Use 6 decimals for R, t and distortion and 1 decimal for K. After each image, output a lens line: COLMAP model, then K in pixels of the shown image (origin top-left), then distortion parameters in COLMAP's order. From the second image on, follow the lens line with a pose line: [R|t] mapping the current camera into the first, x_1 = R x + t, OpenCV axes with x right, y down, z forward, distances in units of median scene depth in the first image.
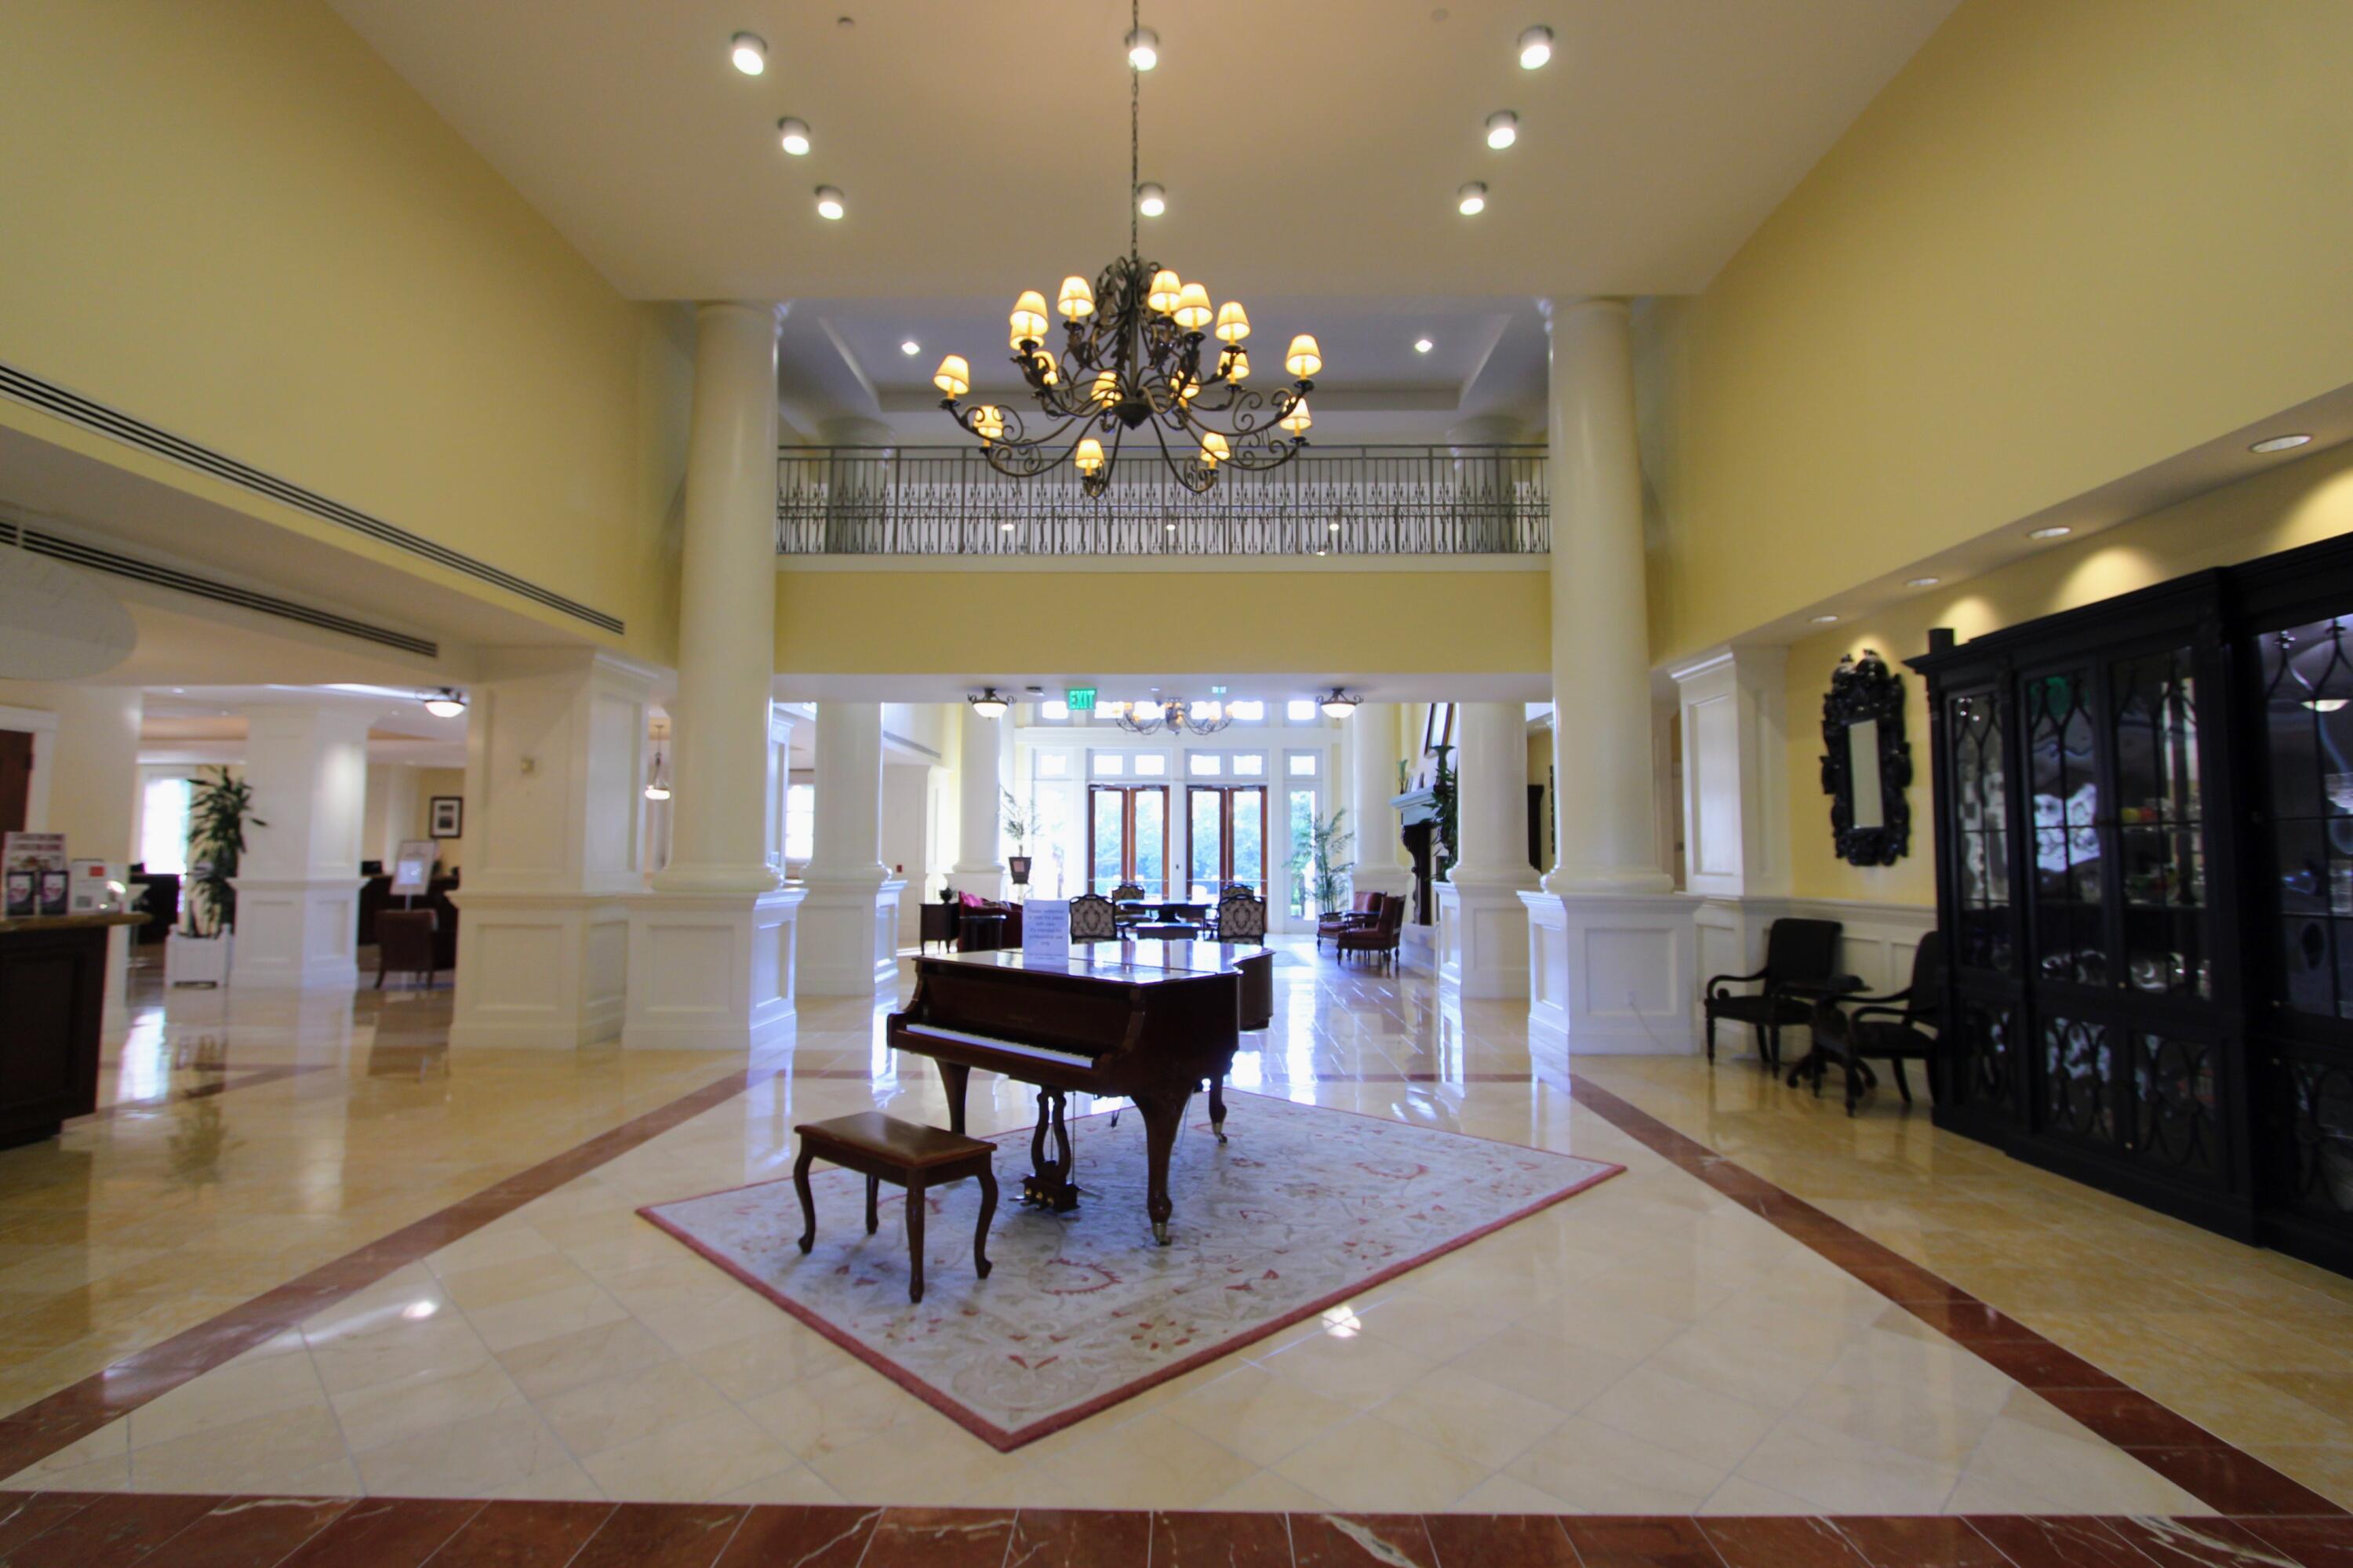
lens RADIAL K [[1084.4, 0, 1176.5], [0, 1084.4, 784.0], [0, 0, 1]] dist [-0.020051, 0.002182]
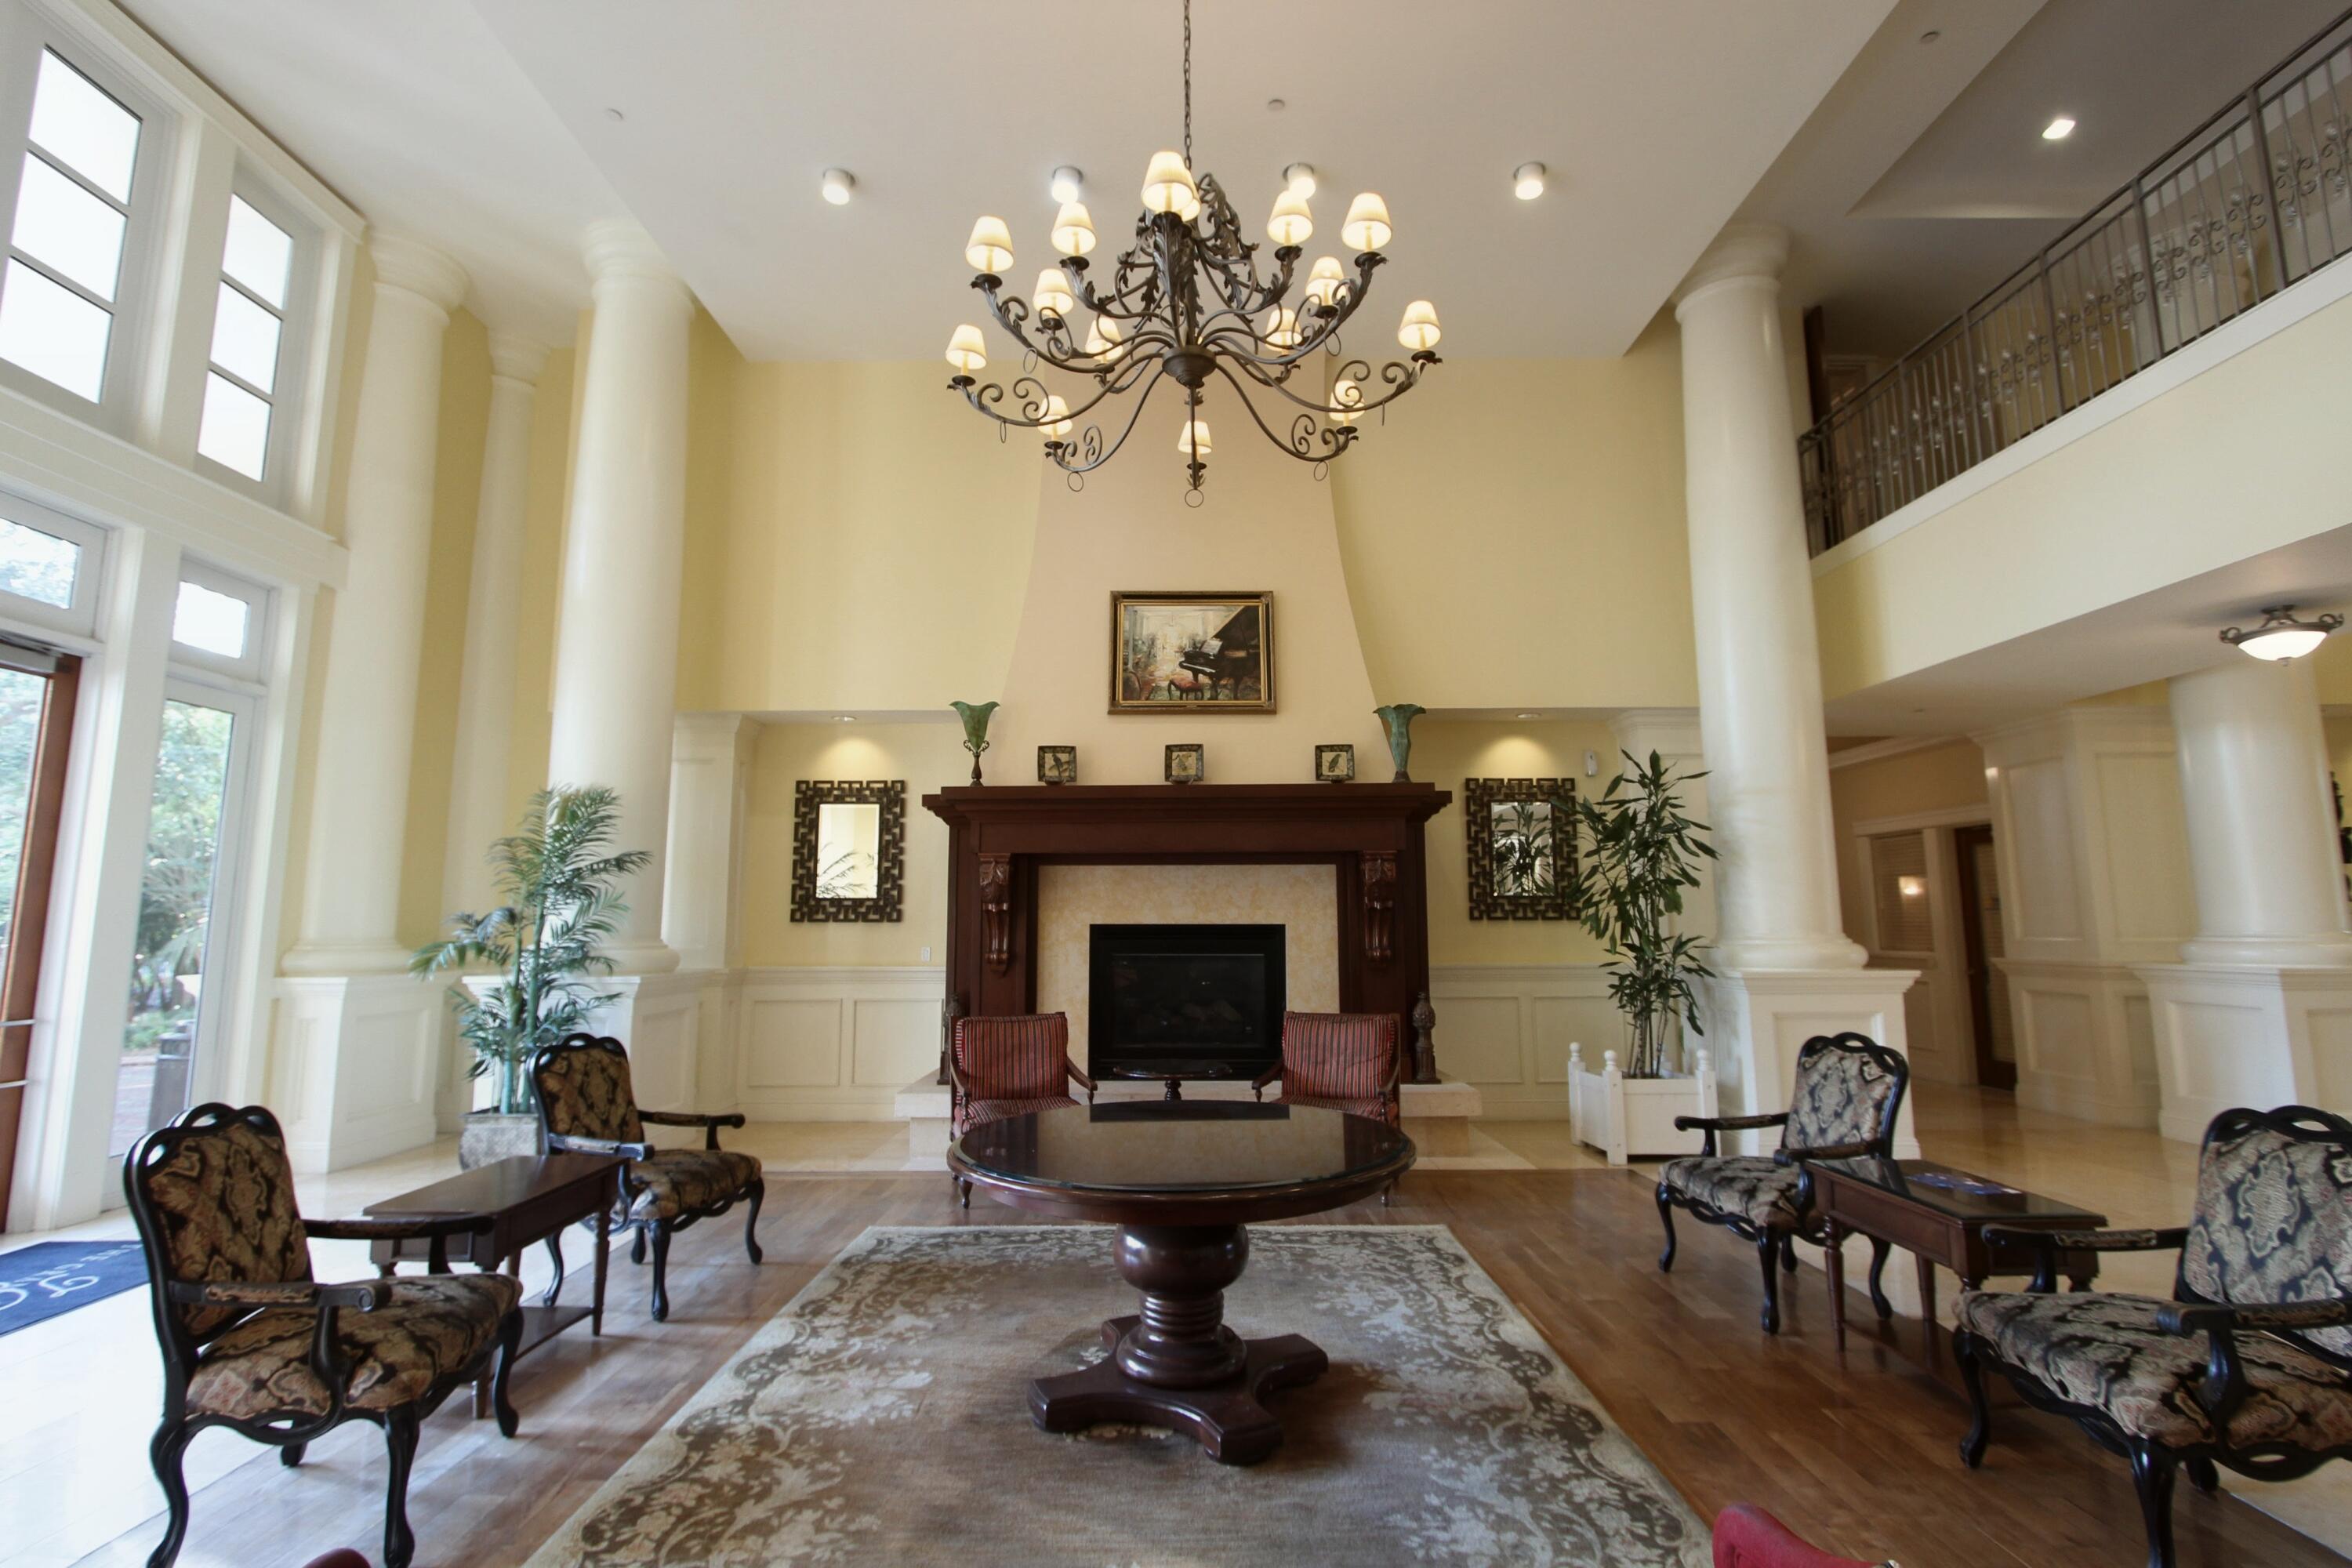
lens RADIAL K [[1083.9, 0, 1176.0], [0, 1083.9, 784.0], [0, 0, 1]] dist [-0.020051, 0.002182]
pose [[-0.002958, 0.130057, 0.991502, -0.170088], [-0.065682, 0.989340, -0.129969, 0.047997], [-0.997836, -0.065508, 0.005616, 0.734533]]
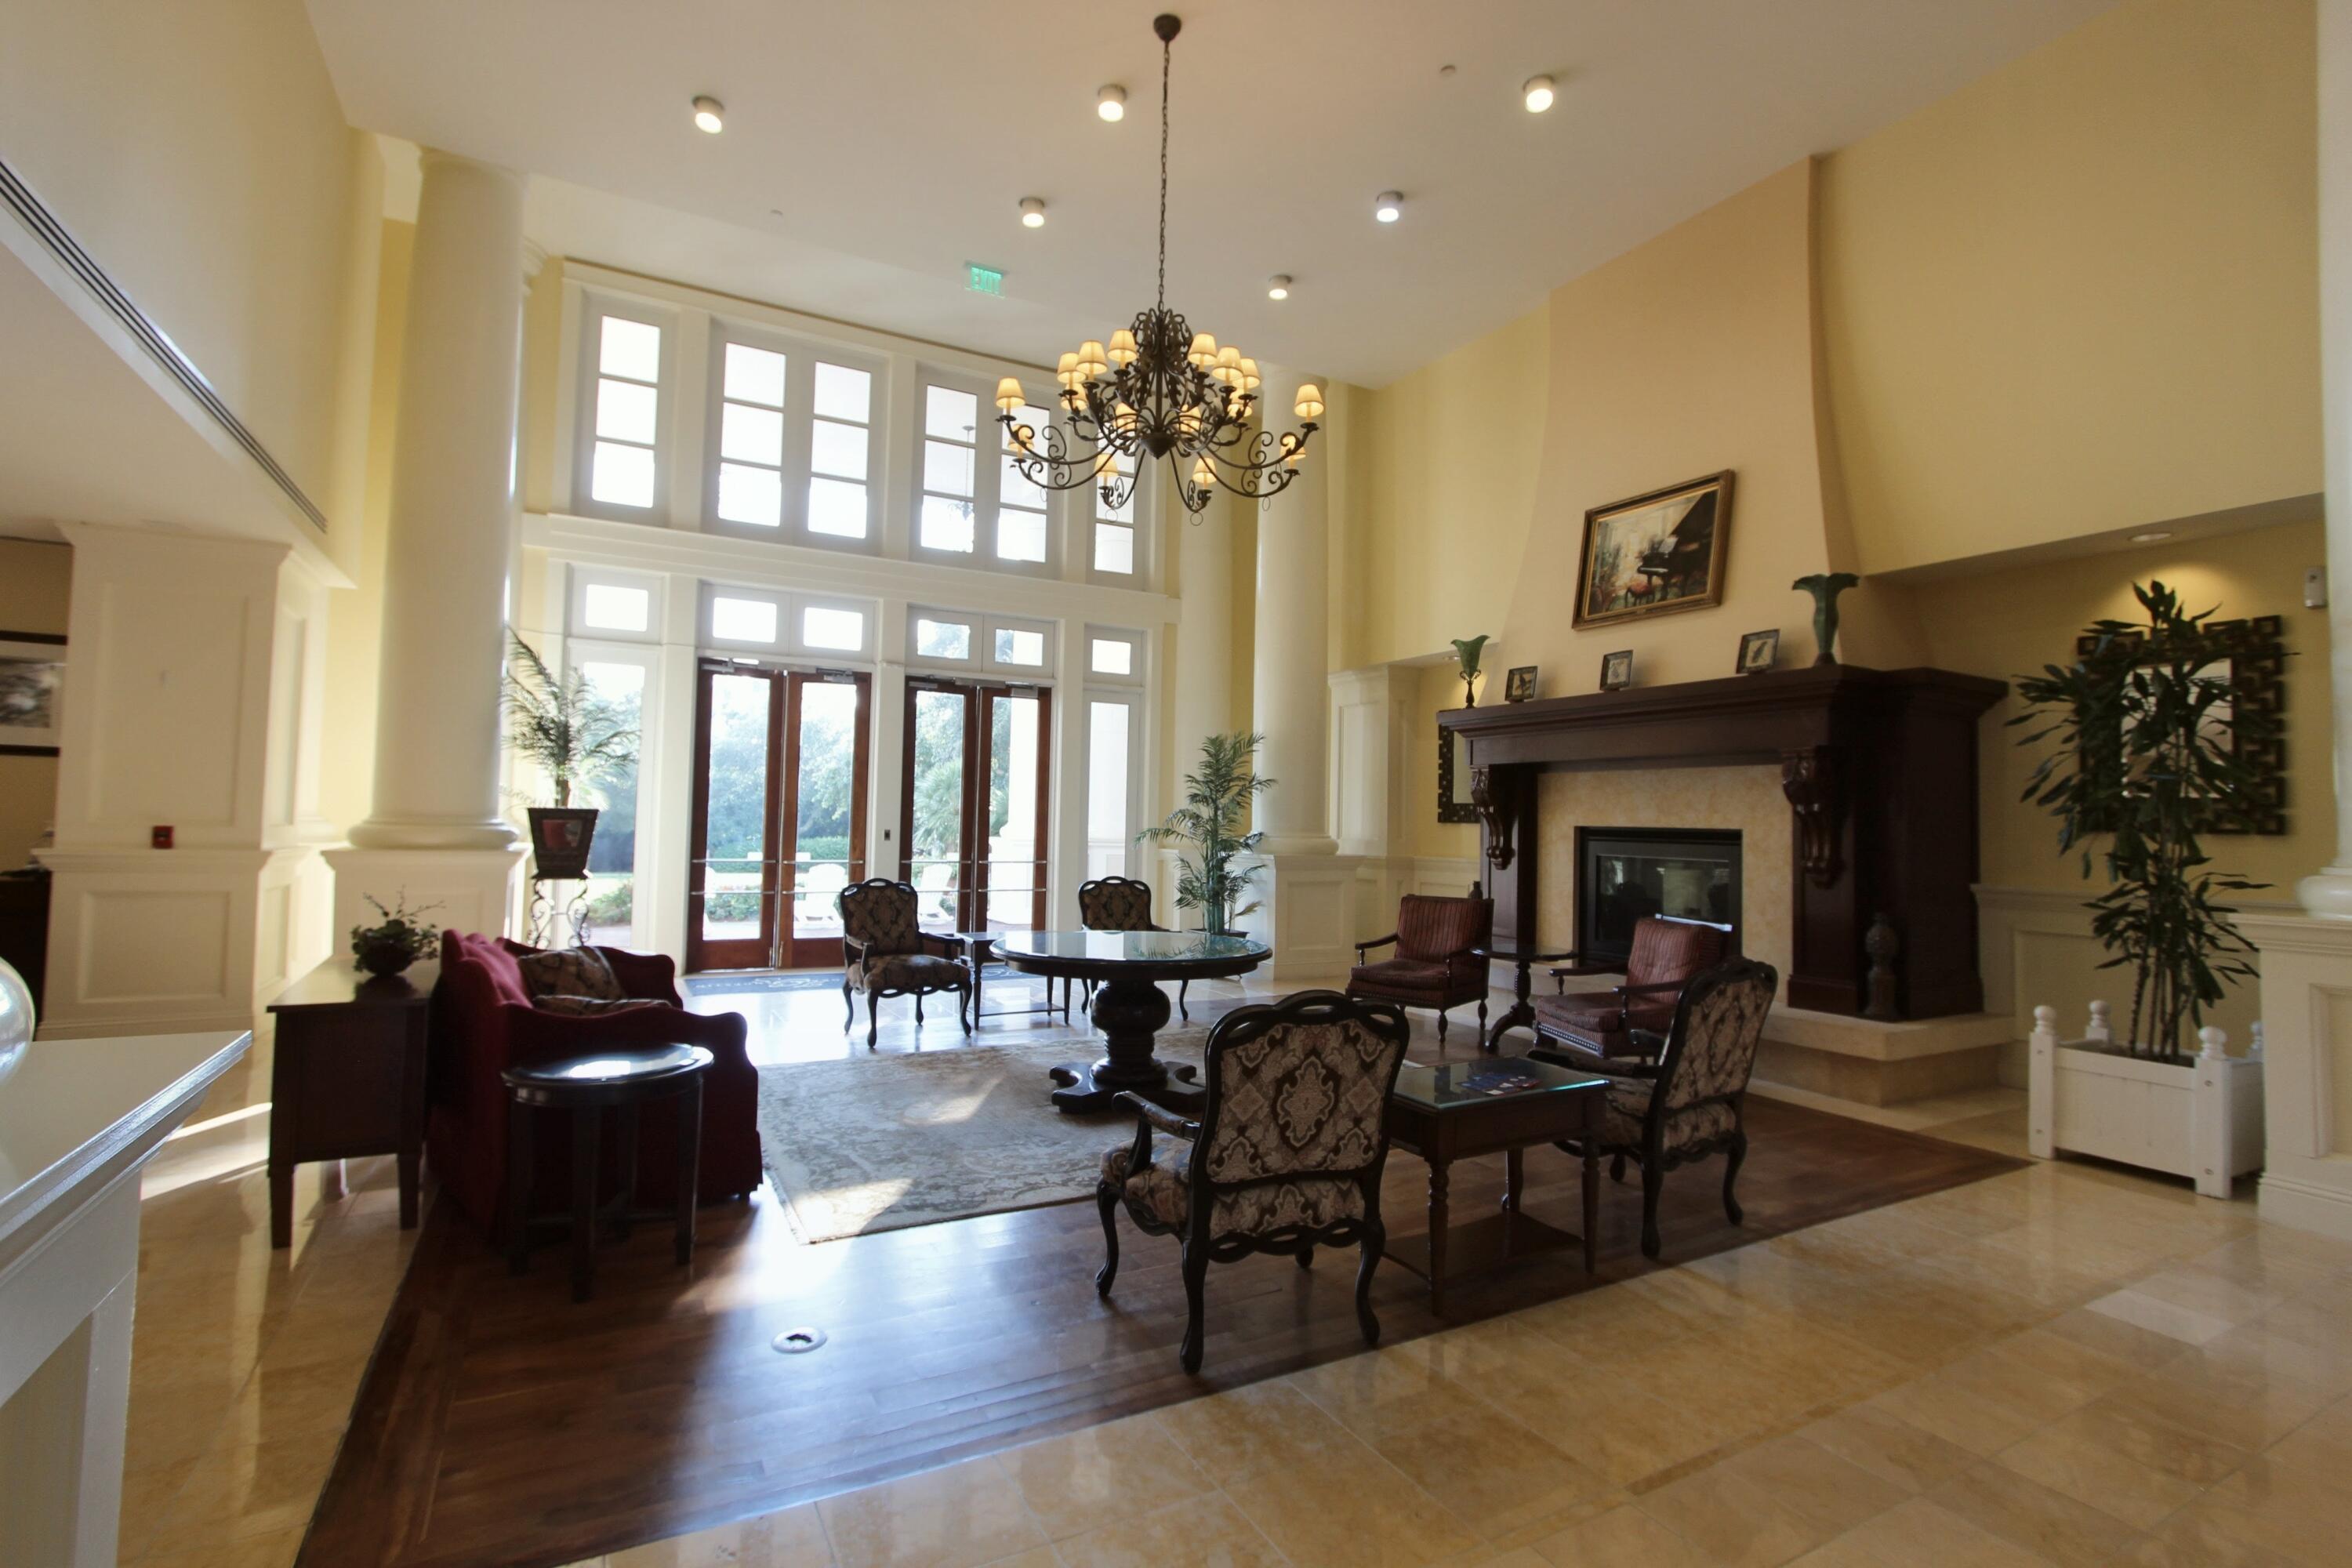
lens RADIAL K [[1083.9, 0, 1176.0], [0, 1083.9, 784.0], [0, 0, 1]] dist [-0.020051, 0.002182]
pose [[0.875781, 0.034148, 0.481499, -0.123183], [-0.053838, 0.998181, 0.027134, 0.031402], [-0.479697, -0.049686, 0.876026, 0.491092]]
